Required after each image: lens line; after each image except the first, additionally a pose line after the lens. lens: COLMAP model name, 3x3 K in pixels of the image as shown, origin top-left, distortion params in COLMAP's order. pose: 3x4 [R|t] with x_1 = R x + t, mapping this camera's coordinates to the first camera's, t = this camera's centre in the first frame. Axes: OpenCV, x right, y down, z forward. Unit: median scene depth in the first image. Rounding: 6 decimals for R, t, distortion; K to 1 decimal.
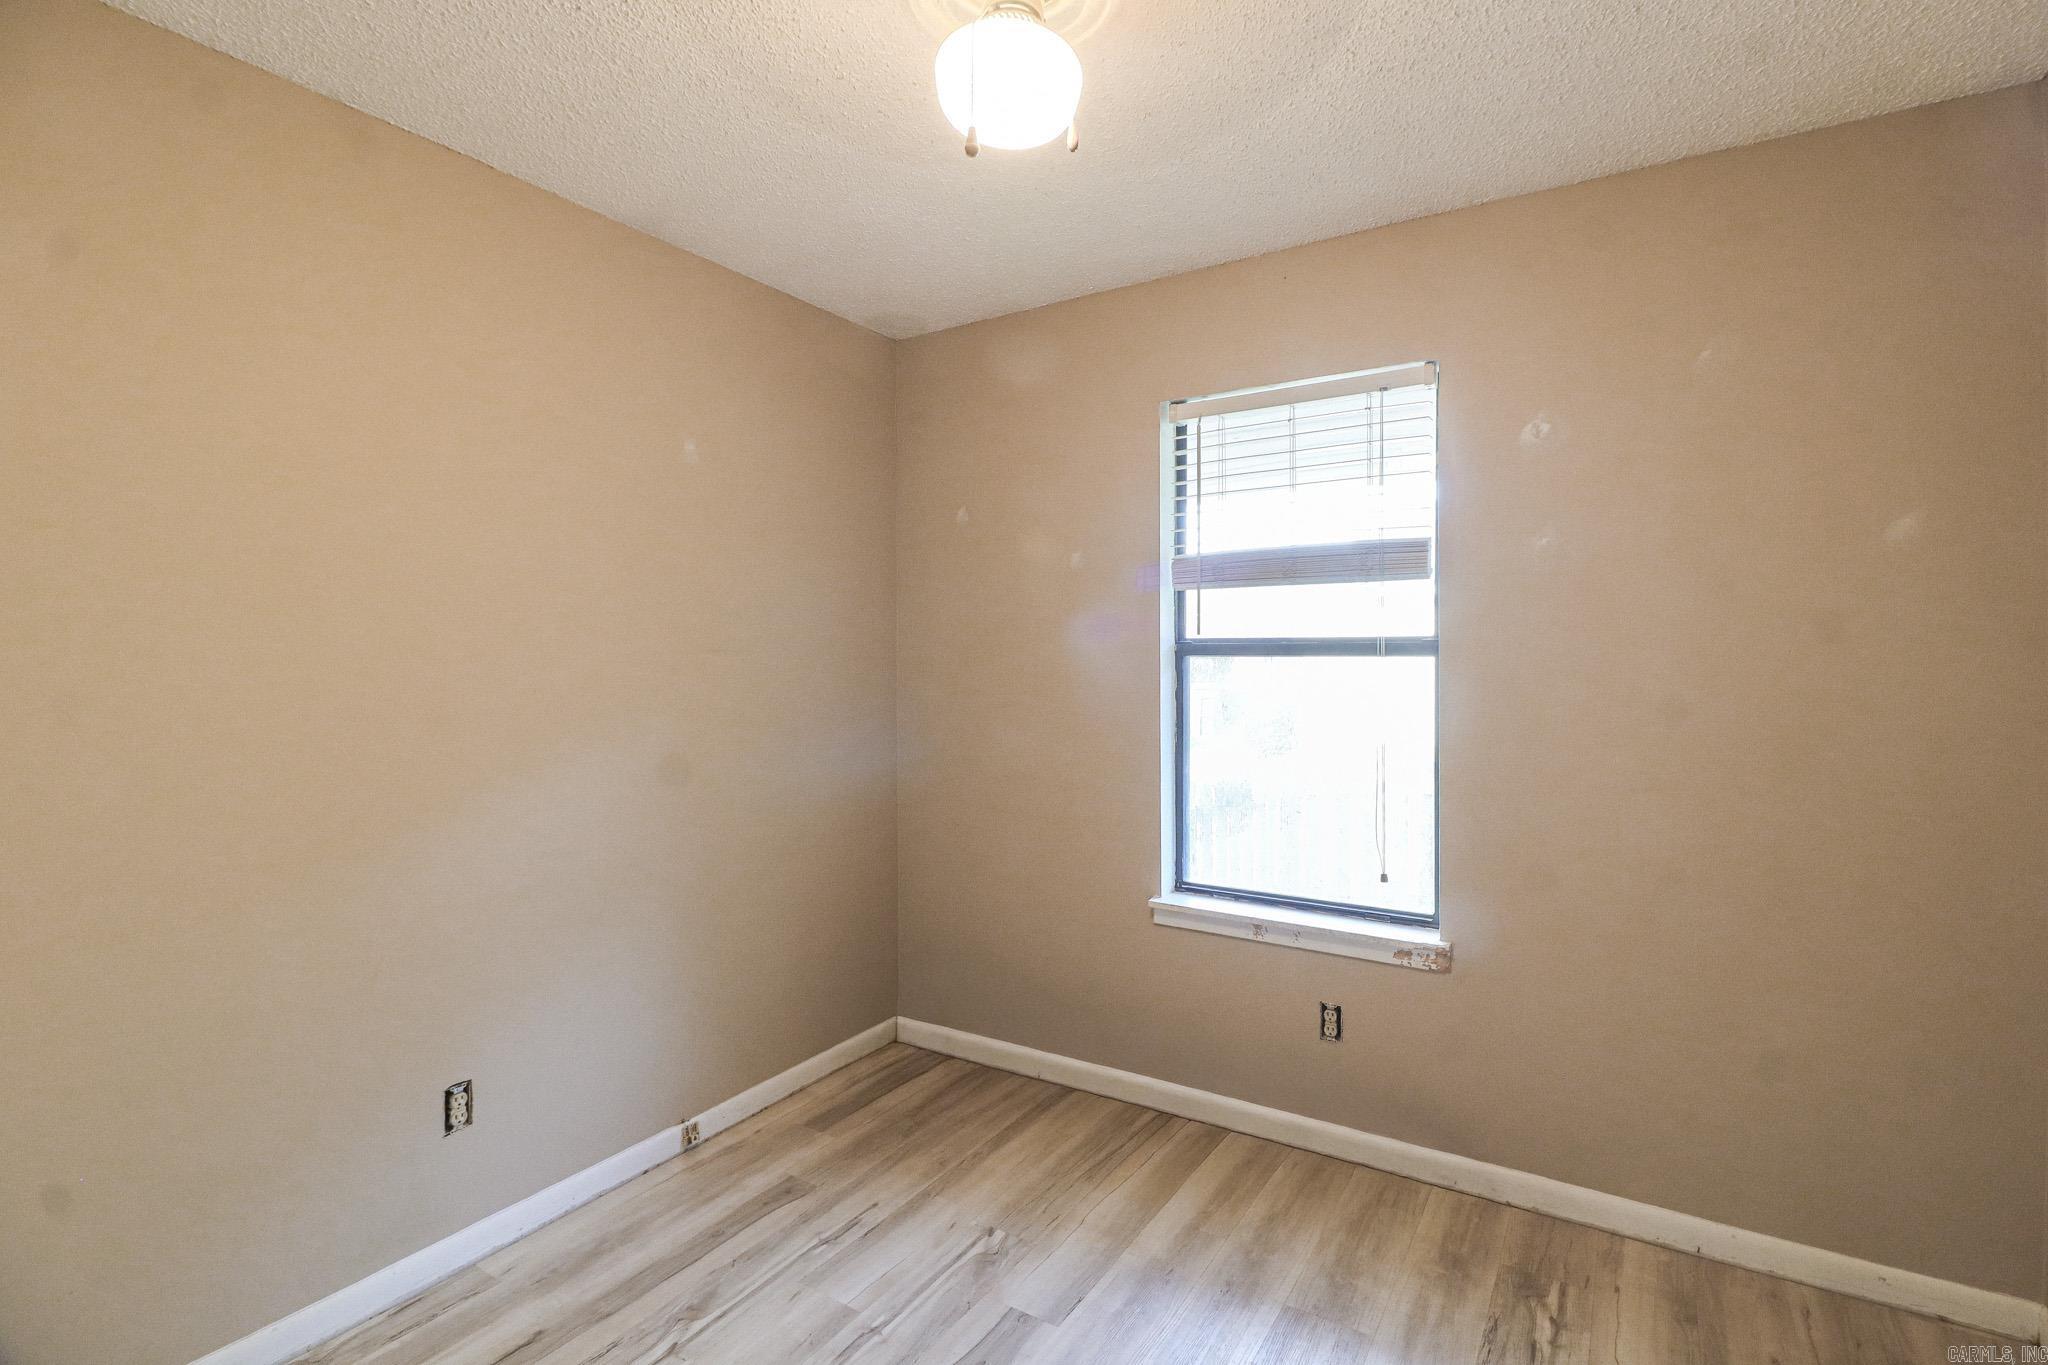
lens RADIAL K [[952.2, 0, 1025.8], [0, 952.2, 643.9], [0, 0, 1]] dist [0.018053, -0.013660]
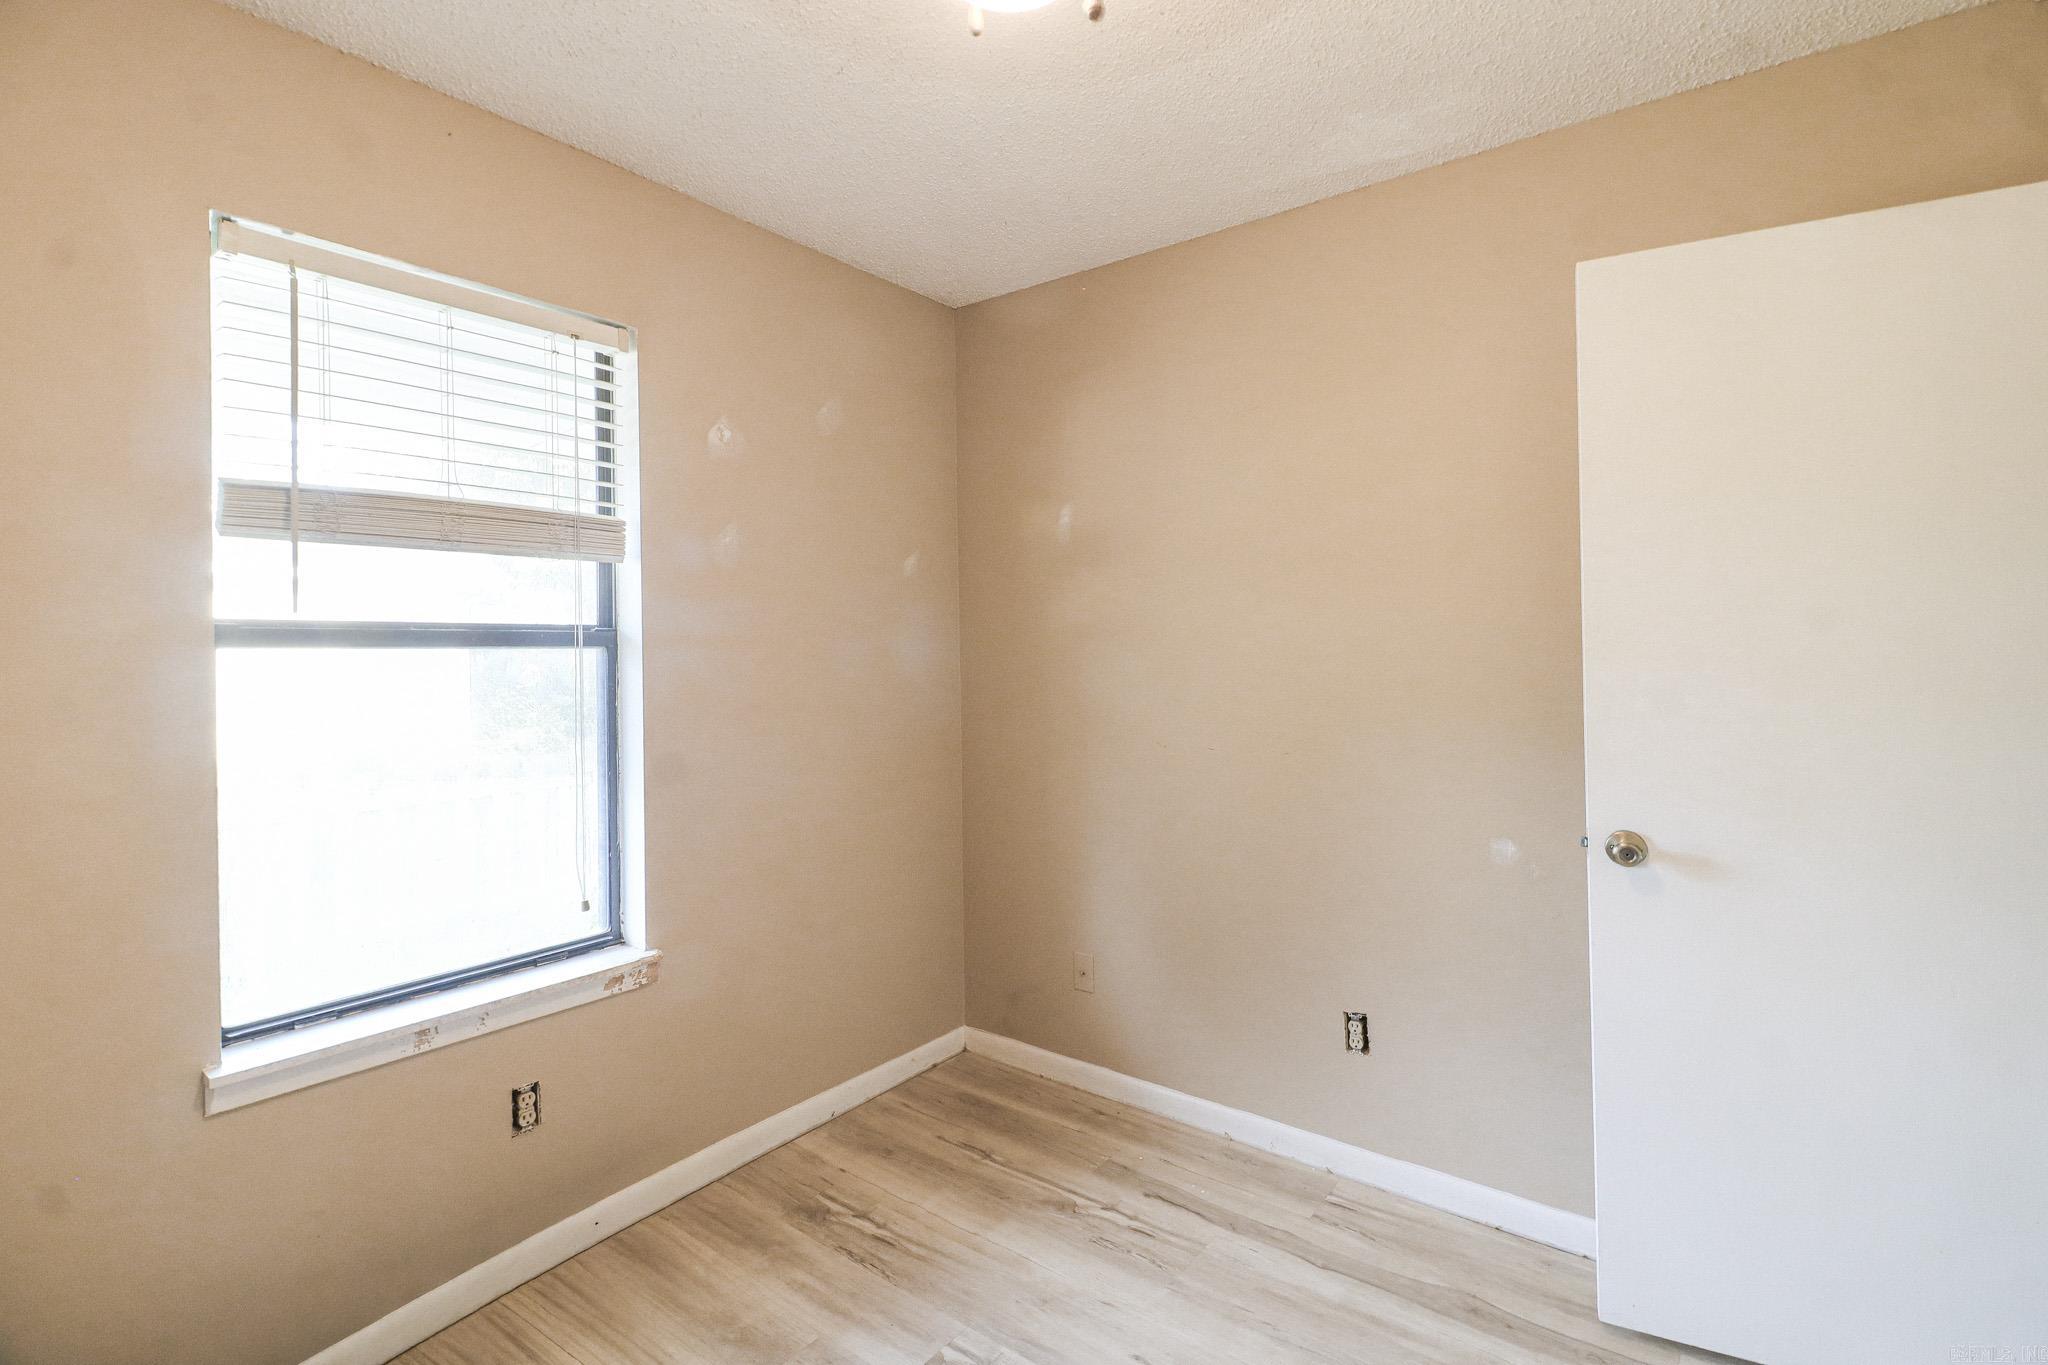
lens RADIAL K [[952.2, 0, 1025.8], [0, 952.2, 643.9], [0, 0, 1]] dist [0.018053, -0.013660]
pose [[0.082580, 0.003950, 0.996577, -0.499246], [-0.012915, 0.999912, -0.002893, 0.006974], [-0.996501, -0.012632, 0.082624, 0.588484]]
